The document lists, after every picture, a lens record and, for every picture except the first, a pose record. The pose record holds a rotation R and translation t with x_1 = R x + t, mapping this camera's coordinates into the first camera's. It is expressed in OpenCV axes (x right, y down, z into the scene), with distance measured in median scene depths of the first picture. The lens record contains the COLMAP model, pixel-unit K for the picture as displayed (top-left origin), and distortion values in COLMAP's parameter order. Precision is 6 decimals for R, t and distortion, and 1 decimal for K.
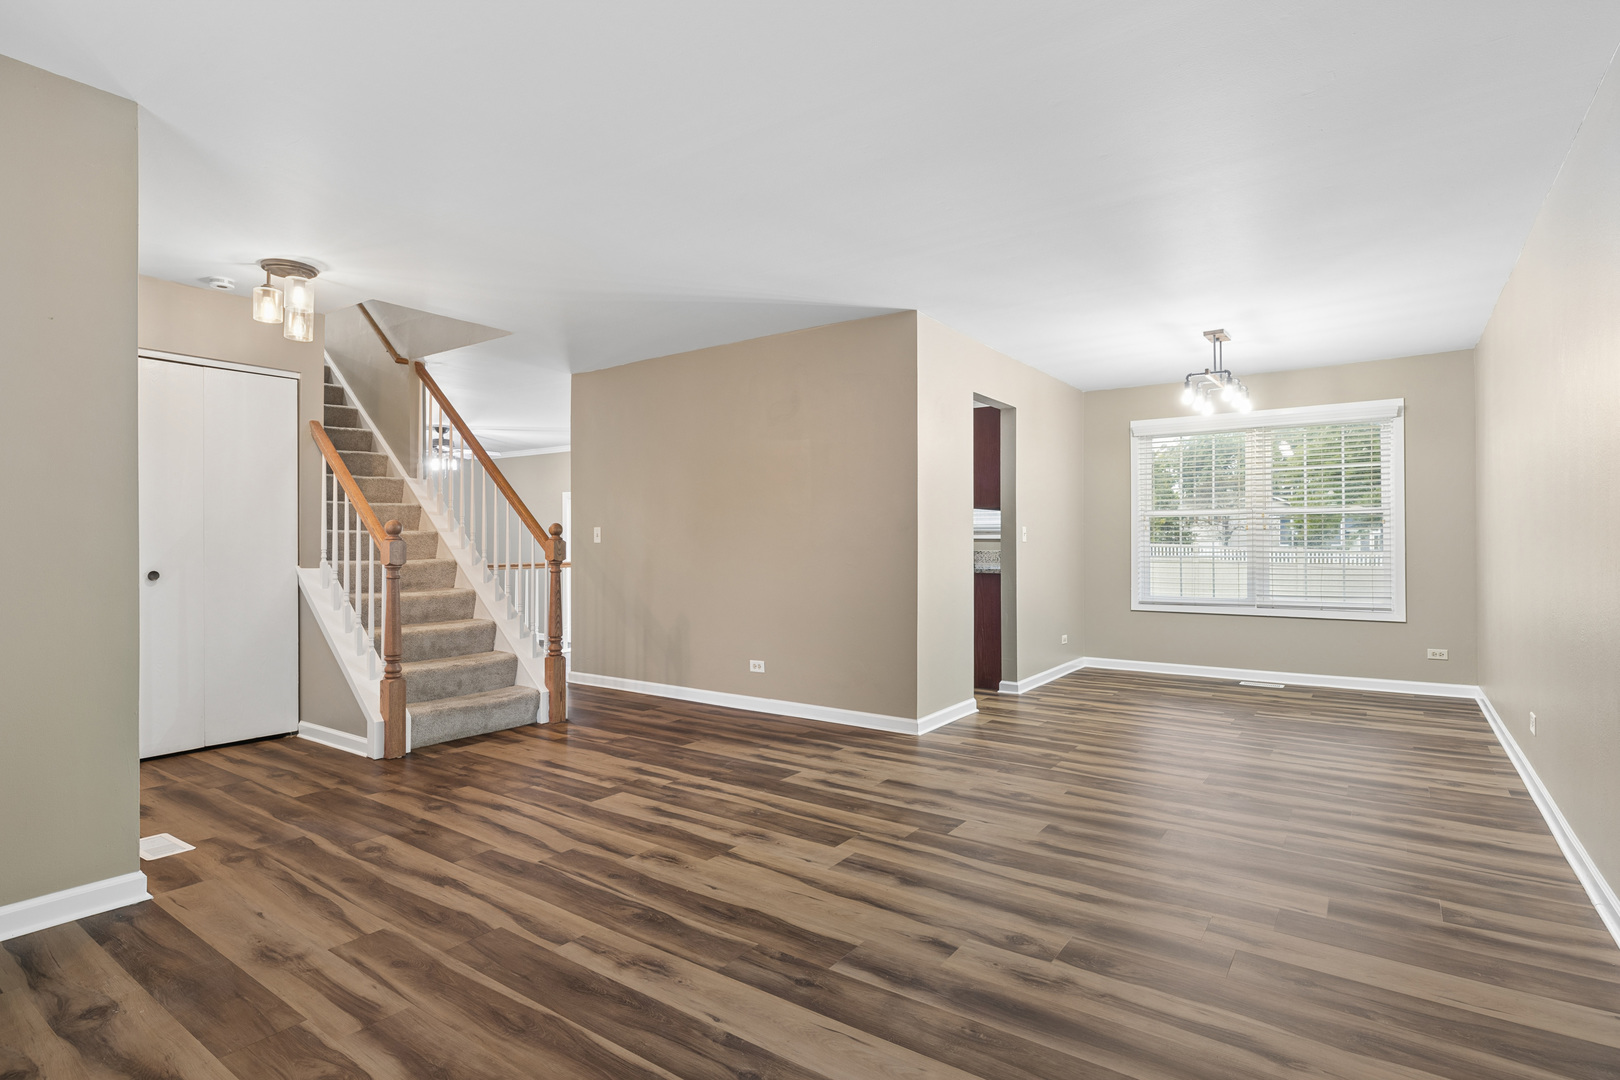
lens RADIAL K [[812.6, 0, 812.7], [0, 812.6, 538.8], [0, 0, 1]] dist [-0.003972, 0.001226]
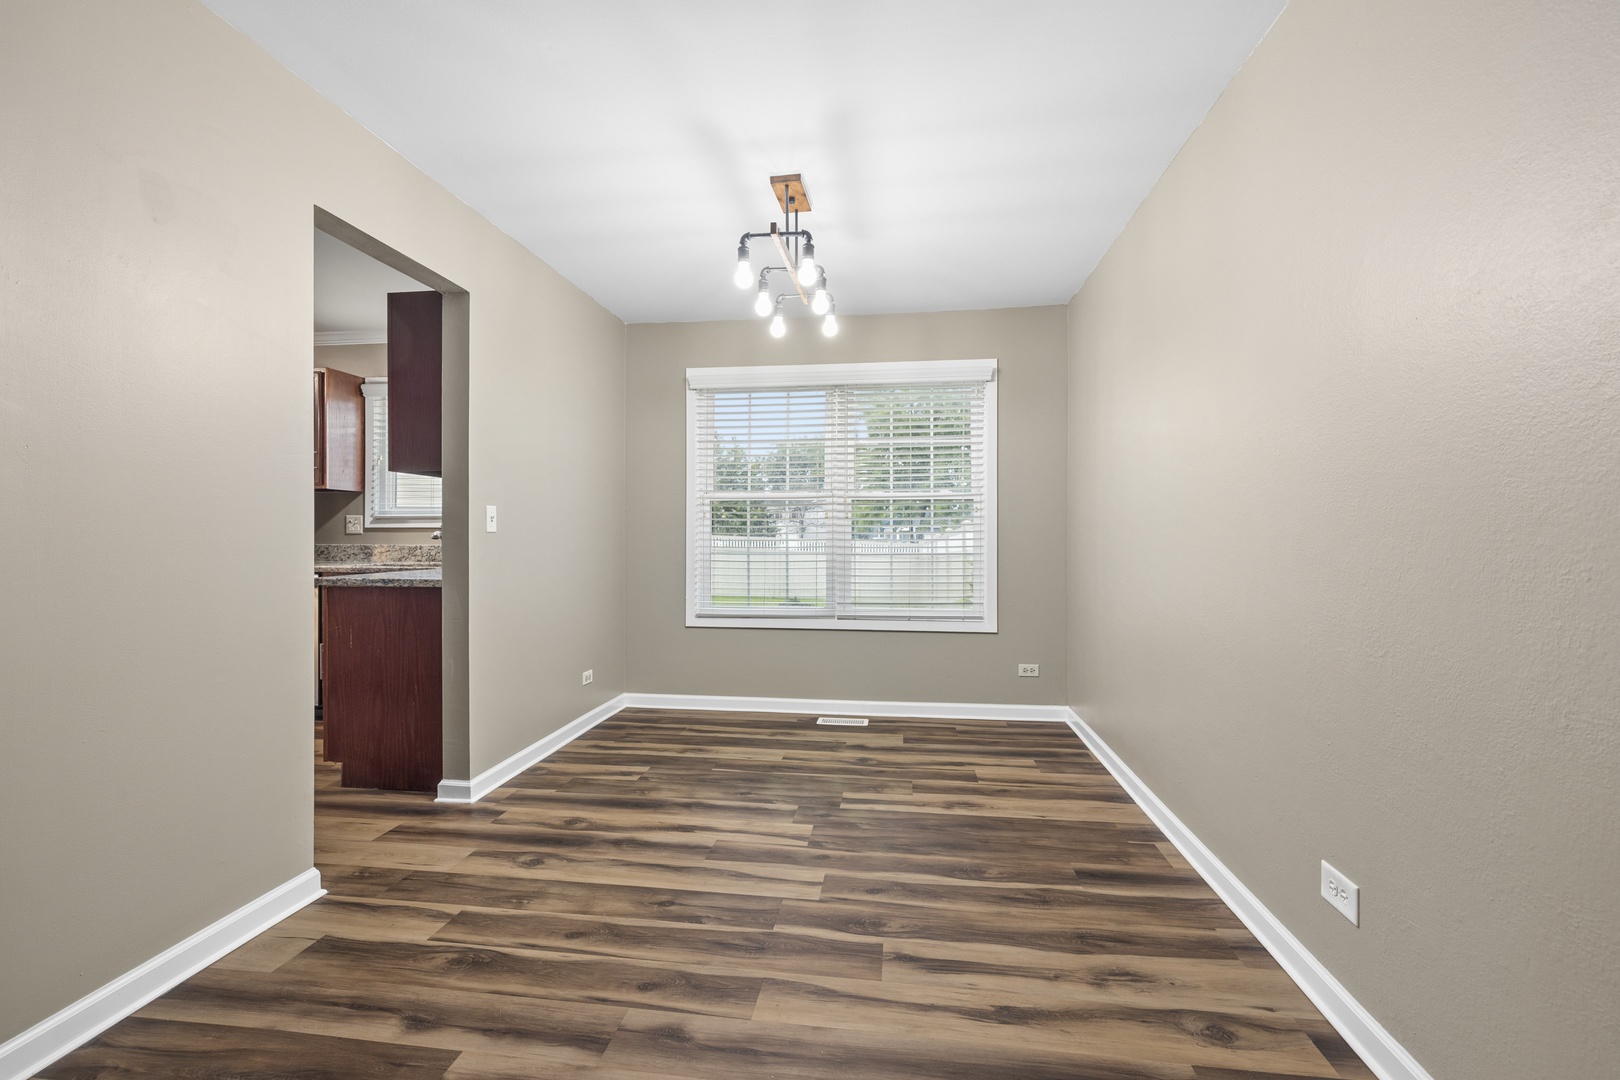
lens RADIAL K [[685.9, 0, 817.2], [0, 685.9, 547.8], [0, 0, 1]] dist [-0.001384, 0.000484]
pose [[0.880675, -0.003908, 0.473704, 0.235567], [-0.006849, 0.999756, 0.020980, 0.003603], [-0.473671, -0.021721, 0.880434, 0.463035]]
